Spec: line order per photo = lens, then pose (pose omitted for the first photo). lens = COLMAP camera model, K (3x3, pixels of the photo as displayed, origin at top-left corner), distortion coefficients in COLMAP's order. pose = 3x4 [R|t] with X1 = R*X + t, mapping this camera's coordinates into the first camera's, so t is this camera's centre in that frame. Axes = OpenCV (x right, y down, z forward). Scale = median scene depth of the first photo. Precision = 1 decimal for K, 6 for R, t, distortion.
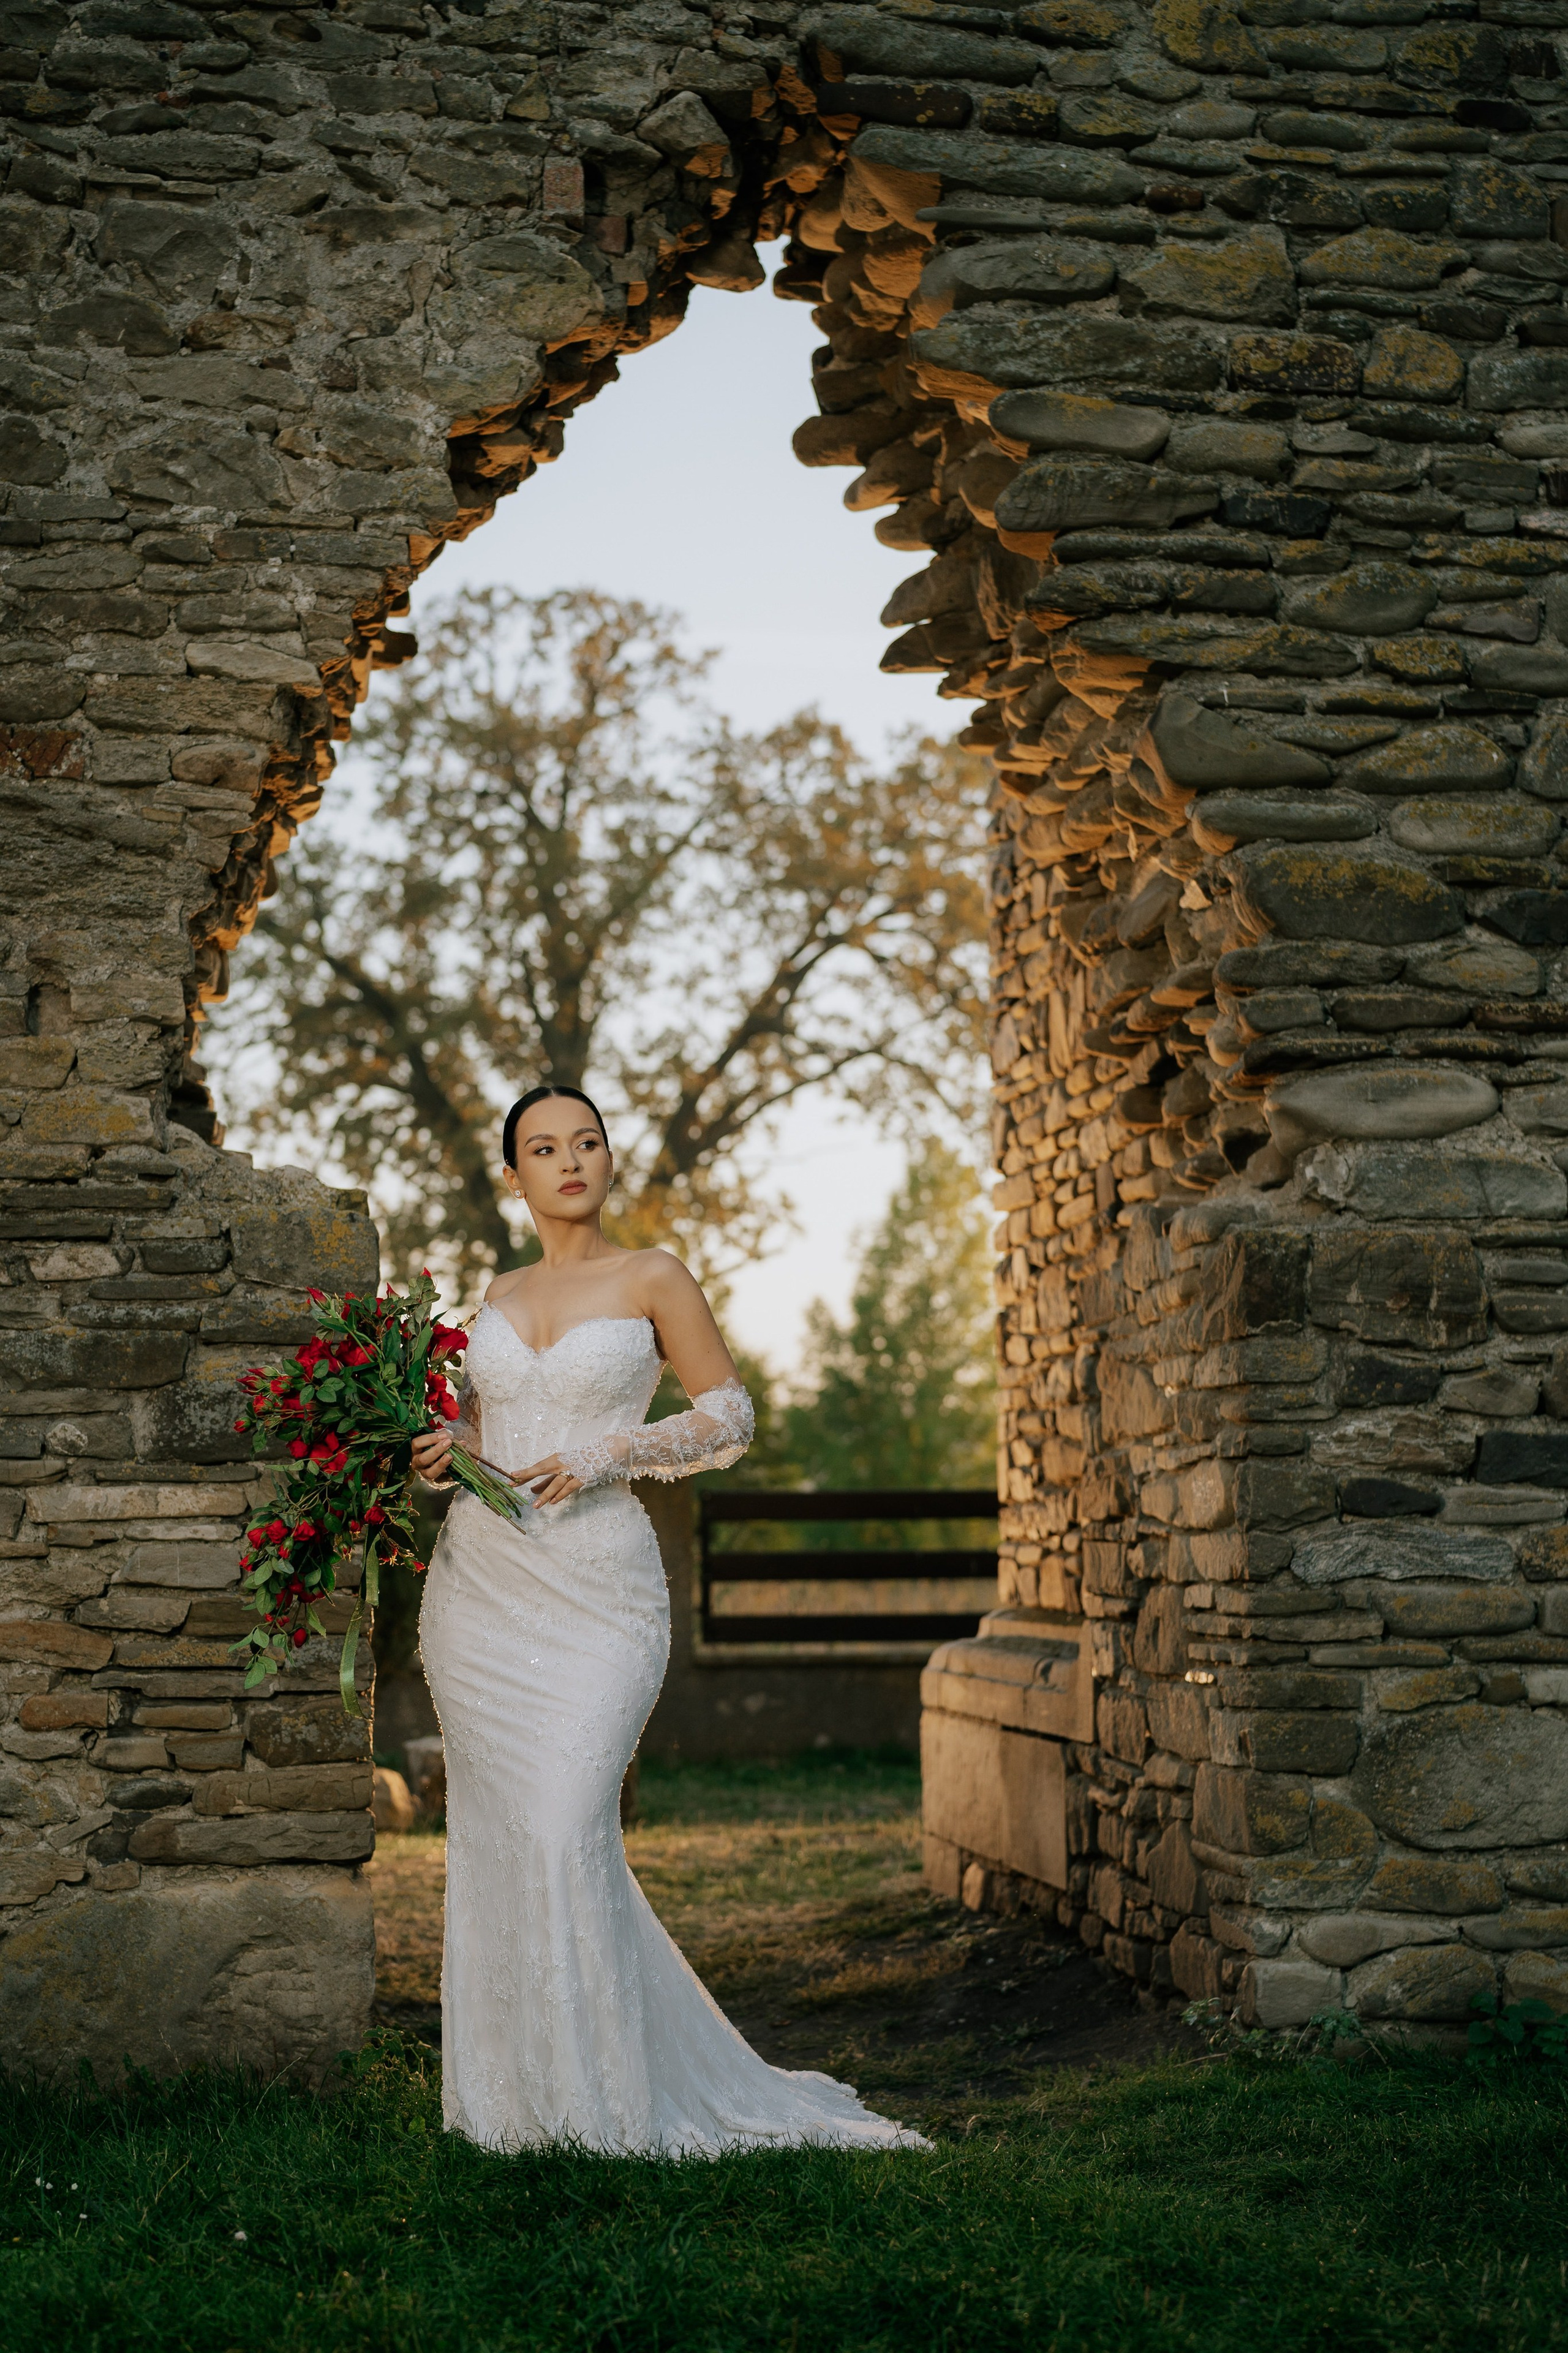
lens RADIAL K [[3343.4, 0, 783.8], [0, 3343.4, 1174.6], [0, 0, 1]] dist [0.001884, 0.000000]
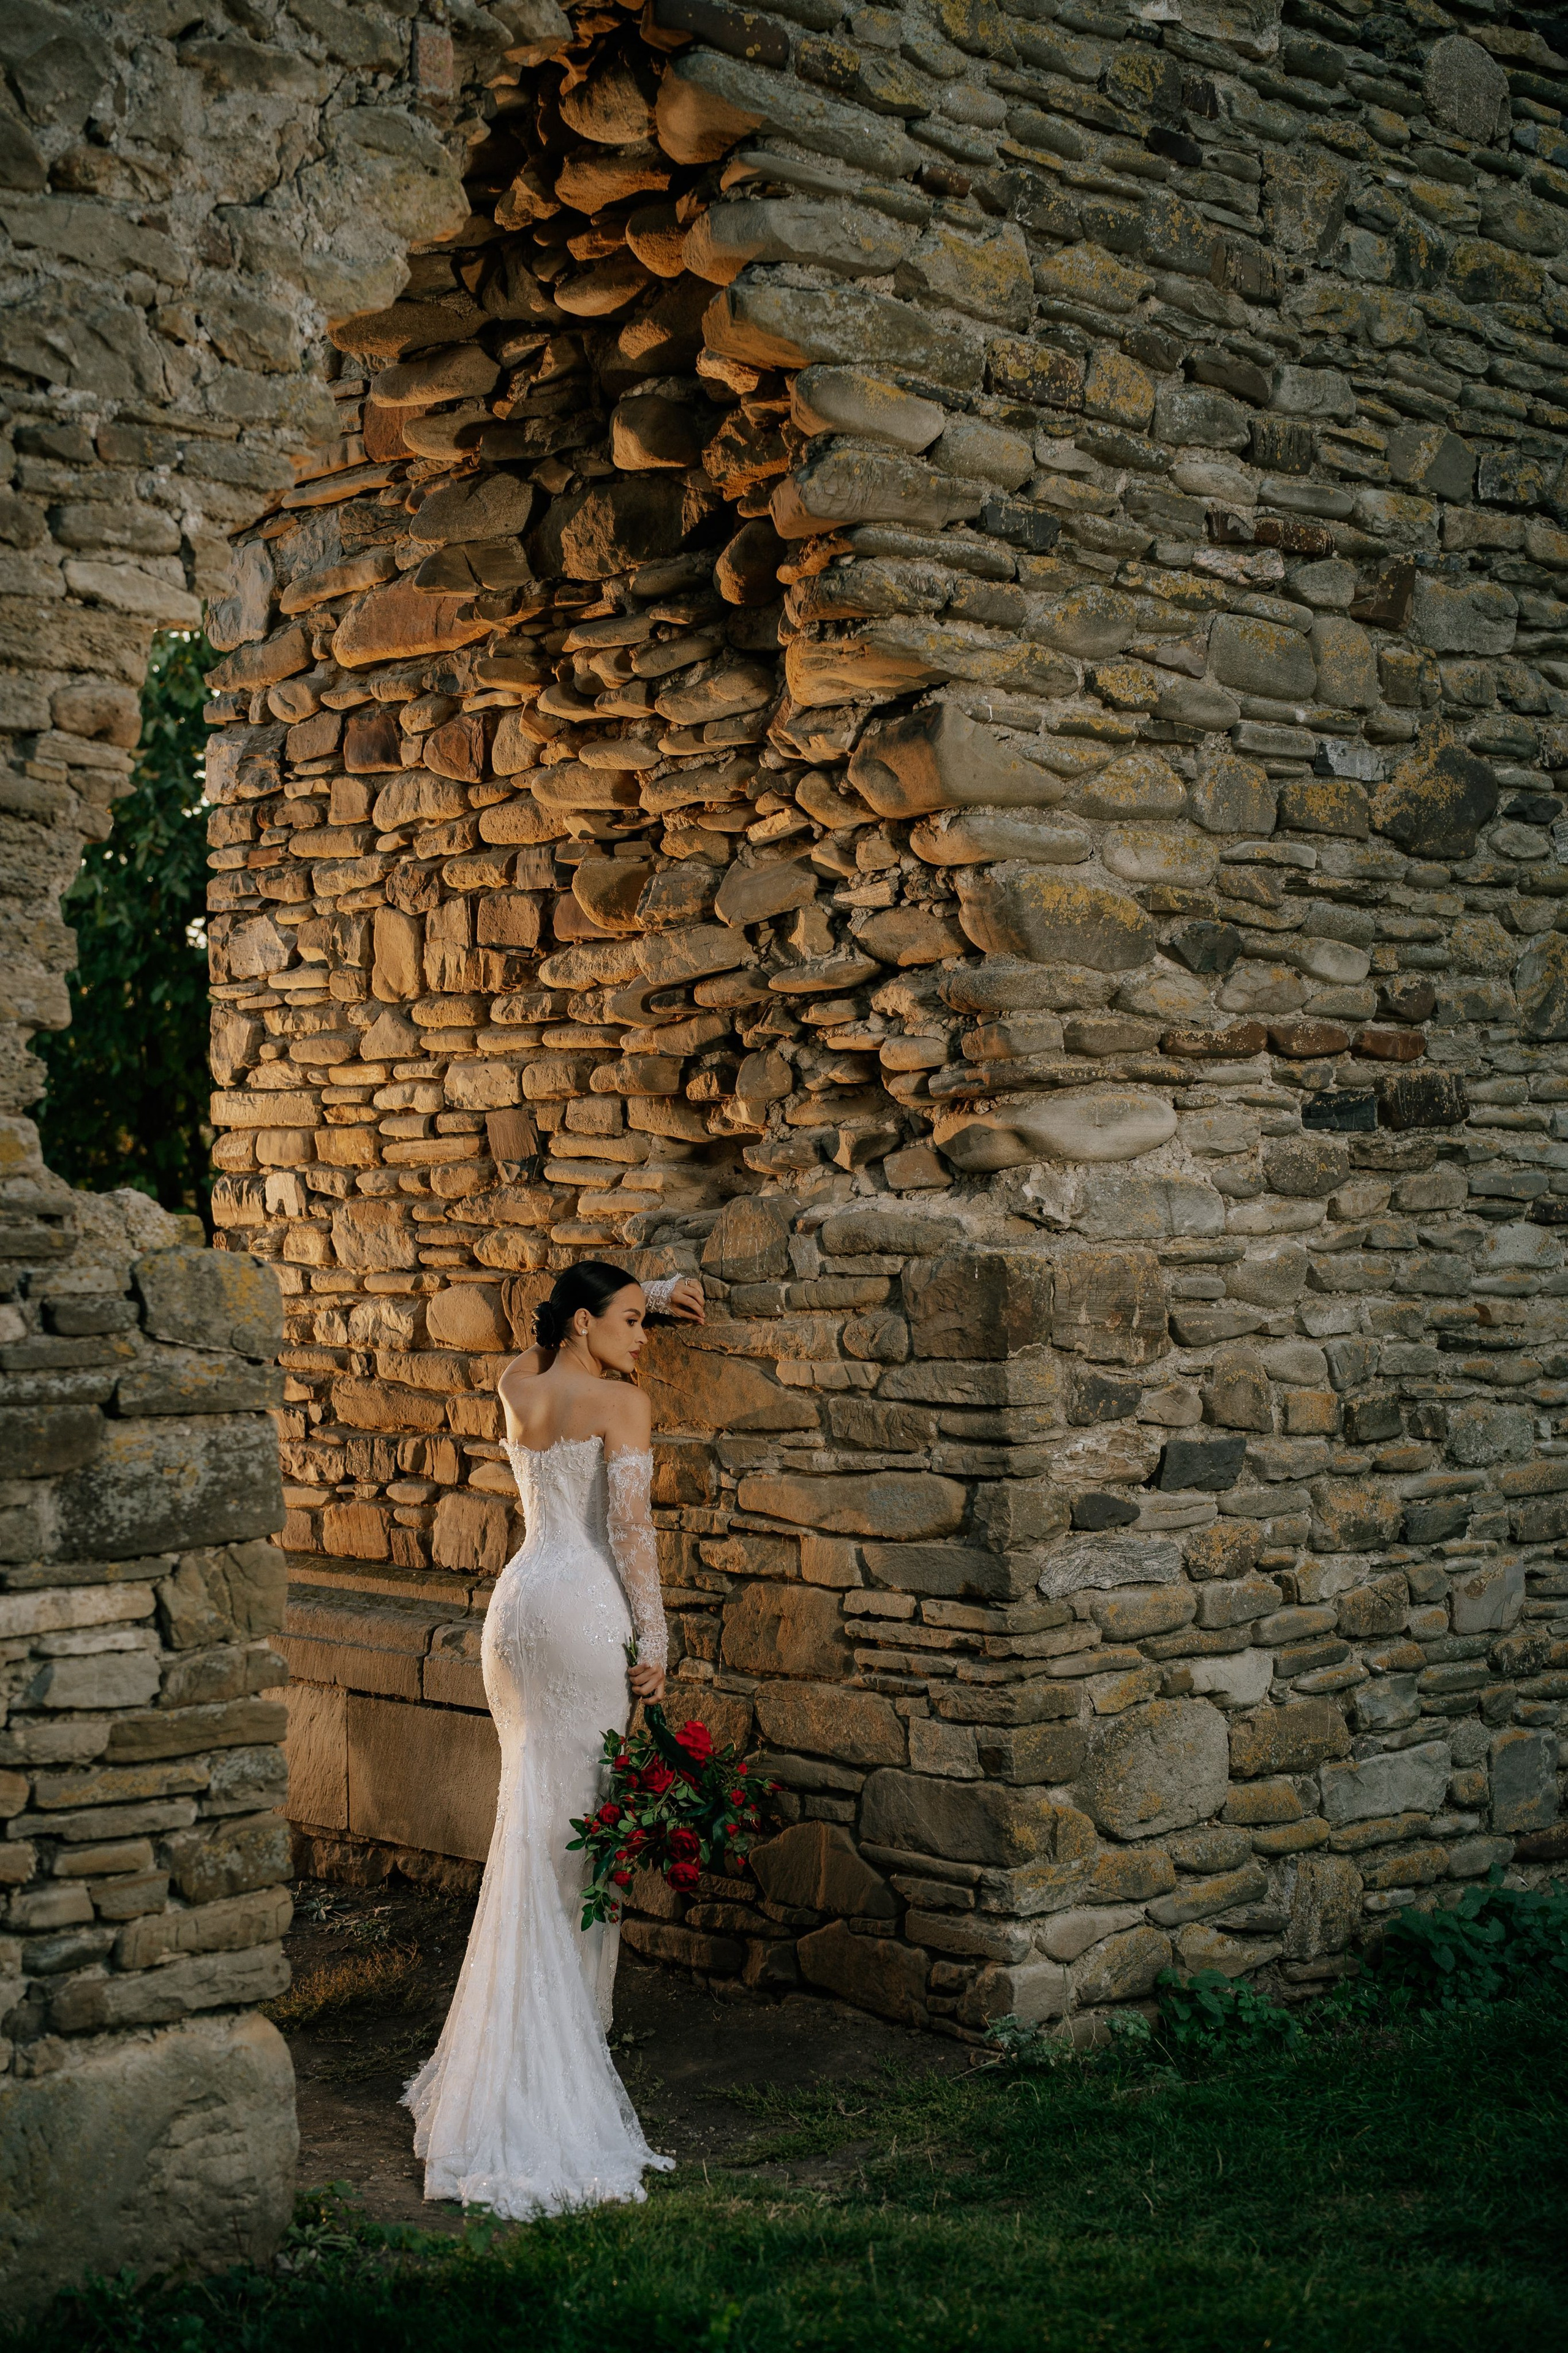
lens RADIAL K [[3343.4, 0, 783.2], [0, 3343.4, 1179.0], [0, 0, 1]] dist [0.001884, 0.000000]
pose [[0.827853, 0.004518, 0.560926, -0.485367], [-0.057845, 0.995324, 0.077354, -0.080499], [-0.557954, -0.096485, 0.824244, 0.209938]]
